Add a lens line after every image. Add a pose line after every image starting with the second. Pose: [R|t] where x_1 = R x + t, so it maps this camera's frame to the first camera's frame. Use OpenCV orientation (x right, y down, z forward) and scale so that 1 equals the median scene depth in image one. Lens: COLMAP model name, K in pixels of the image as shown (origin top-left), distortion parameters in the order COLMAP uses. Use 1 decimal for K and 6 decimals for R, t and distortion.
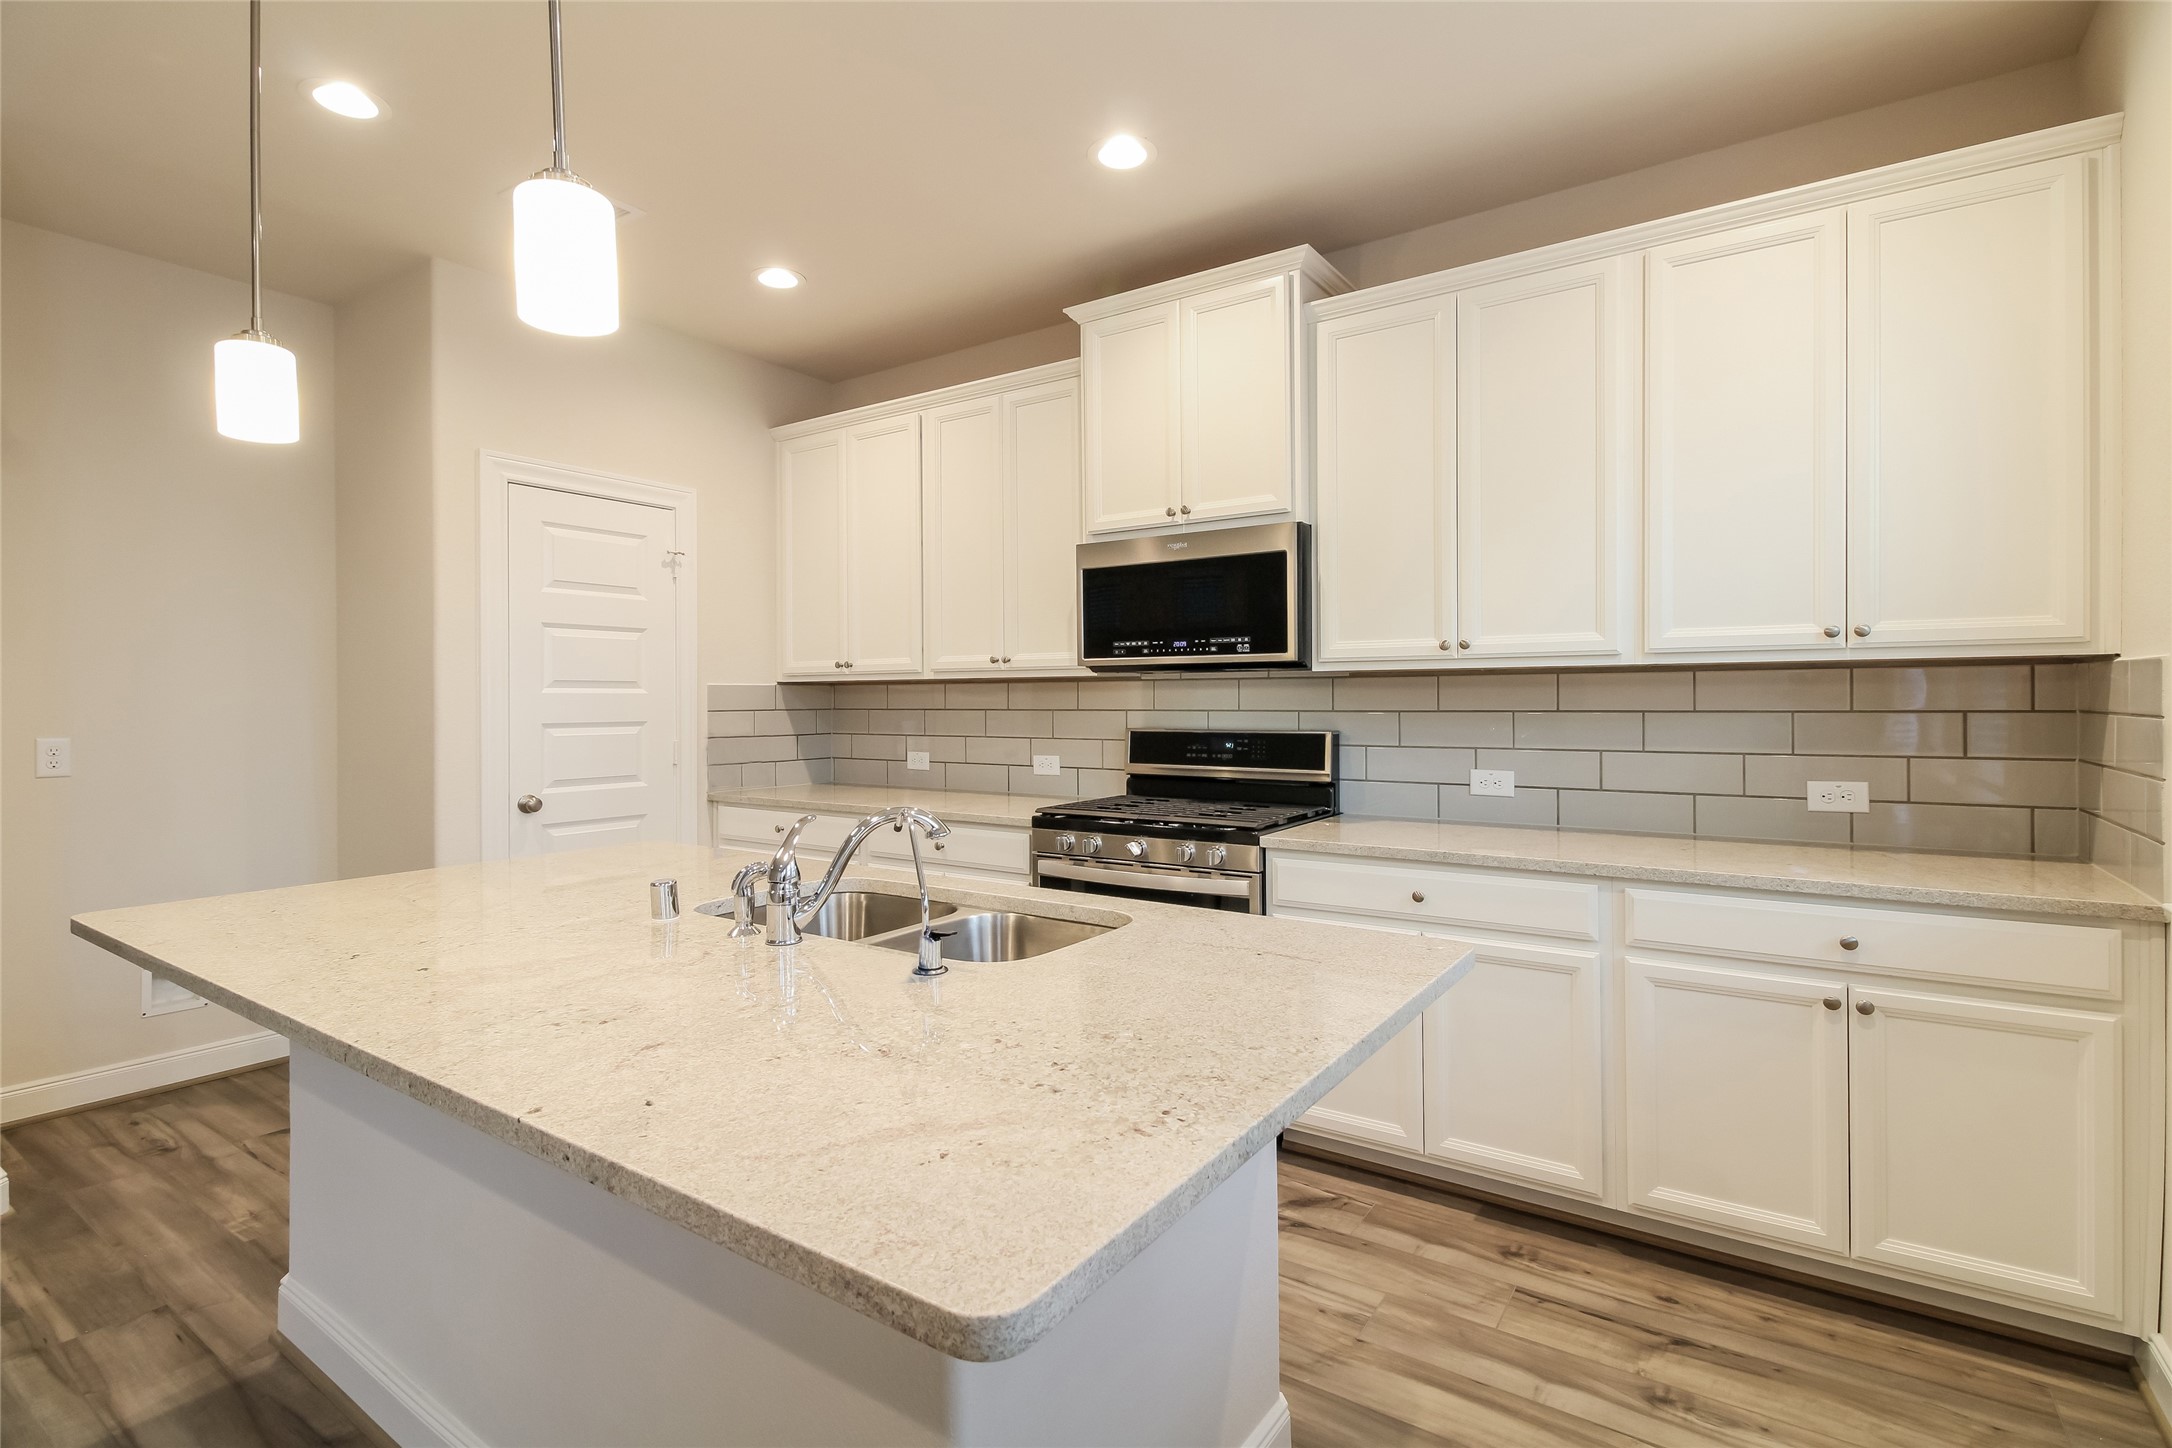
lens RADIAL K [[1023.7, 0, 1082.2], [0, 1023.7, 713.6], [0, 0, 1]] dist [0.008483, -0.013730]
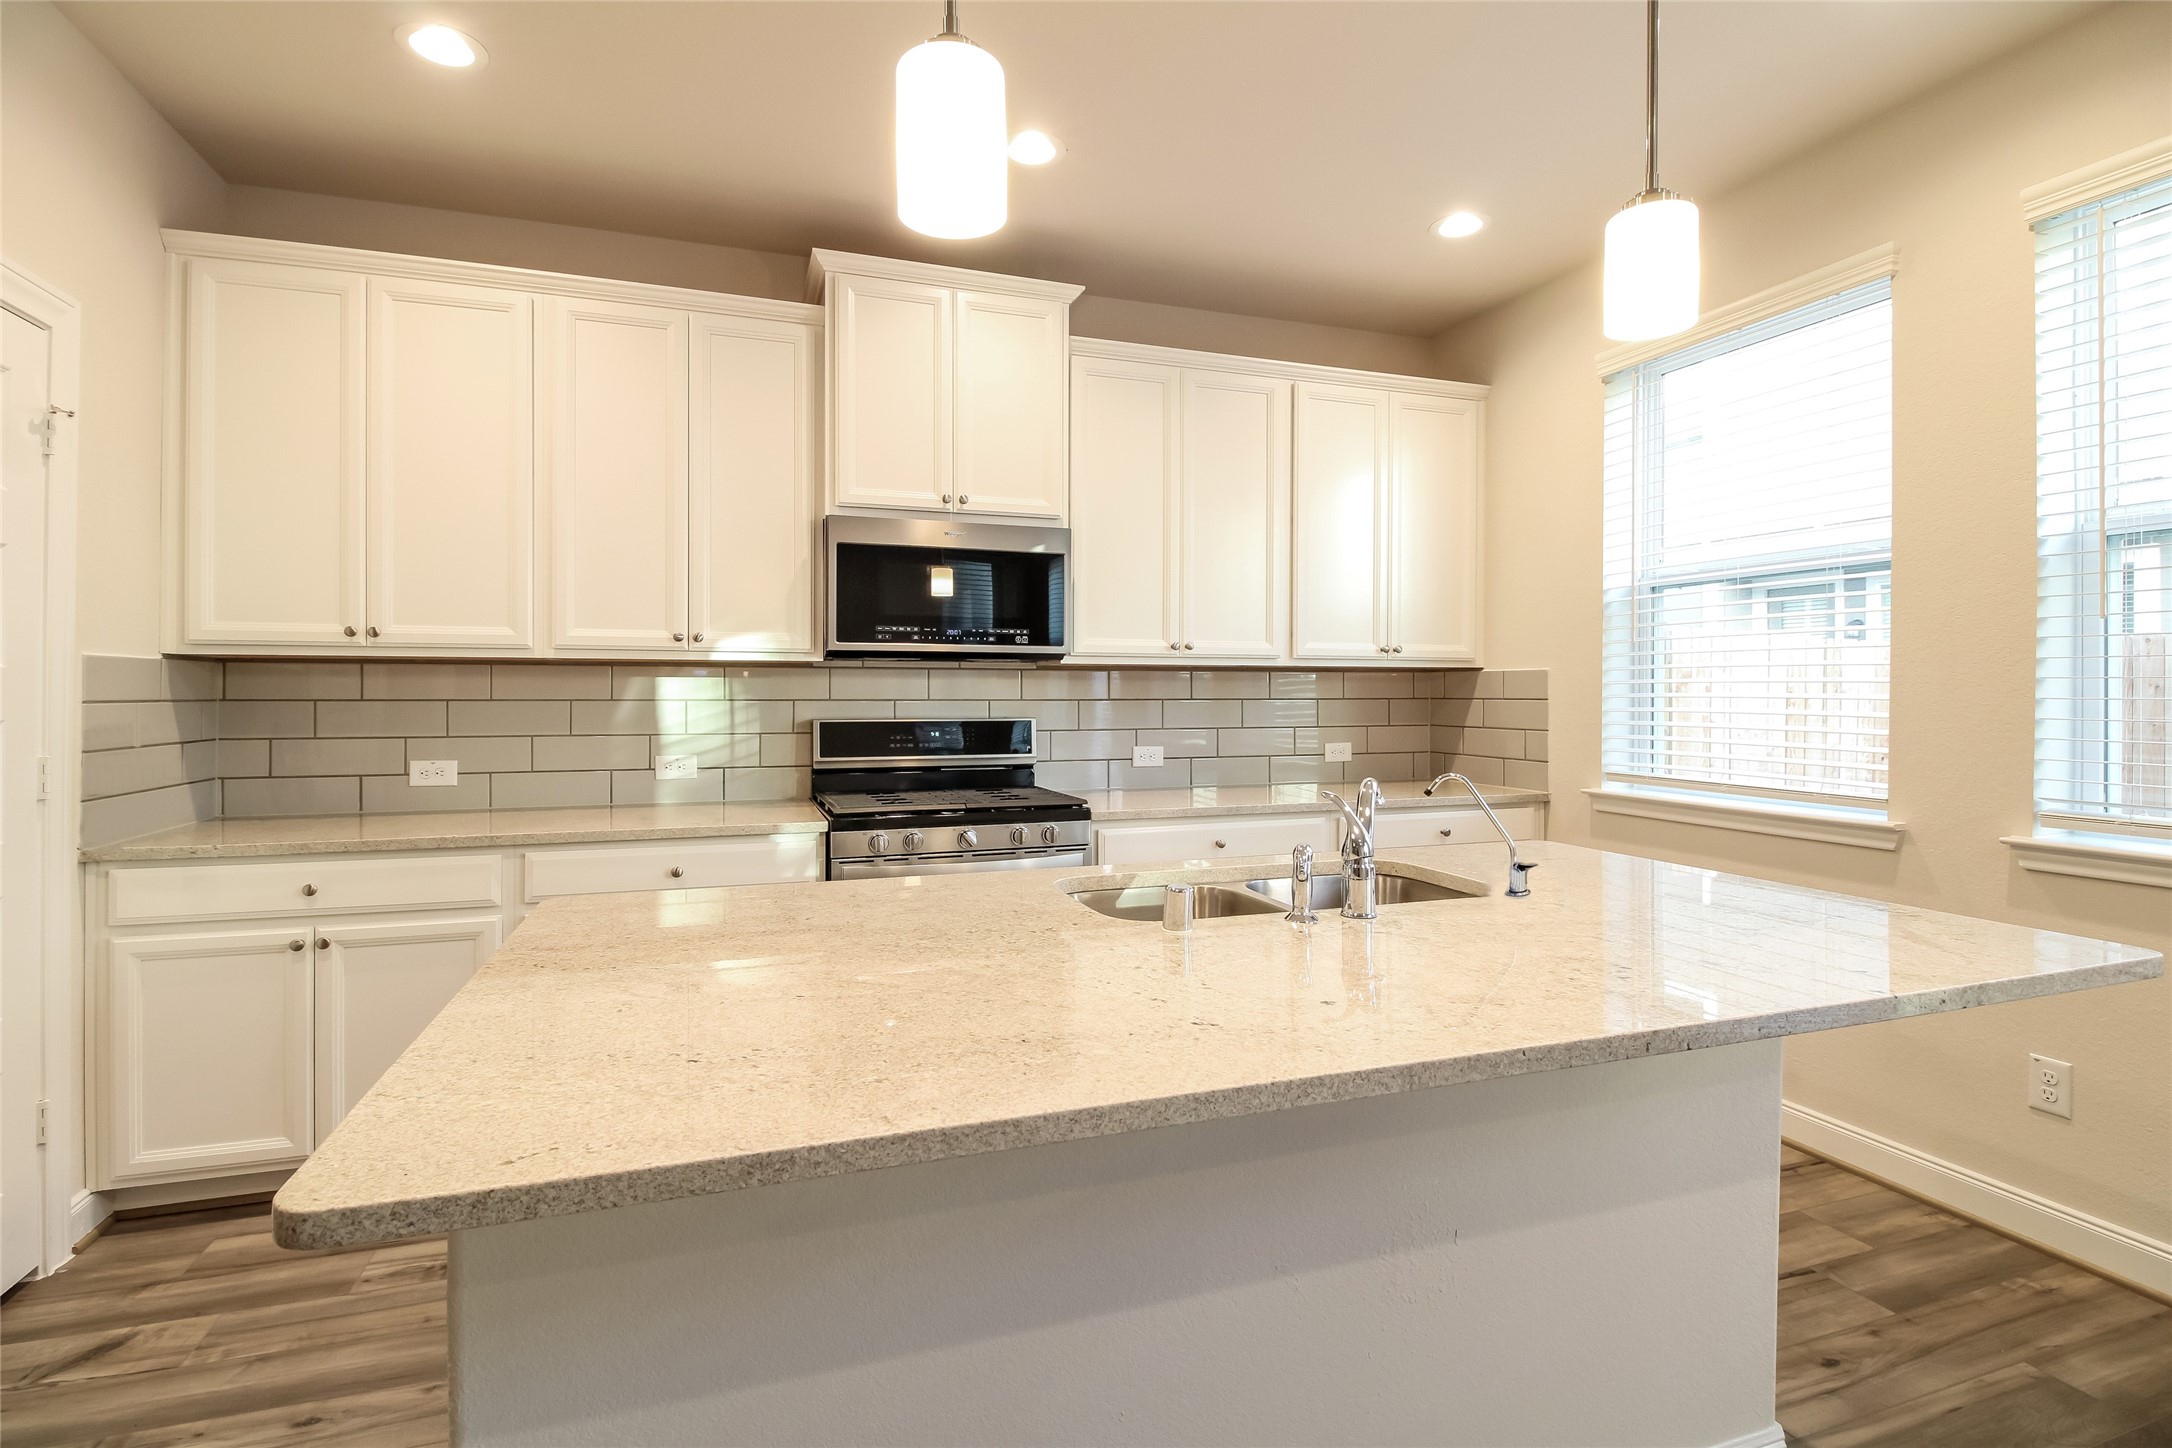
lens RADIAL K [[1023.7, 0, 1083.0], [0, 1023.7, 709.9], [0, 0, 1]] dist [0.008483, -0.013730]
pose [[0.595906, -0.007663, 0.803018, -0.622726], [0.006245, 0.999968, 0.004908, 0.003728], [-0.803030, 0.002090, 0.595935, 0.295272]]
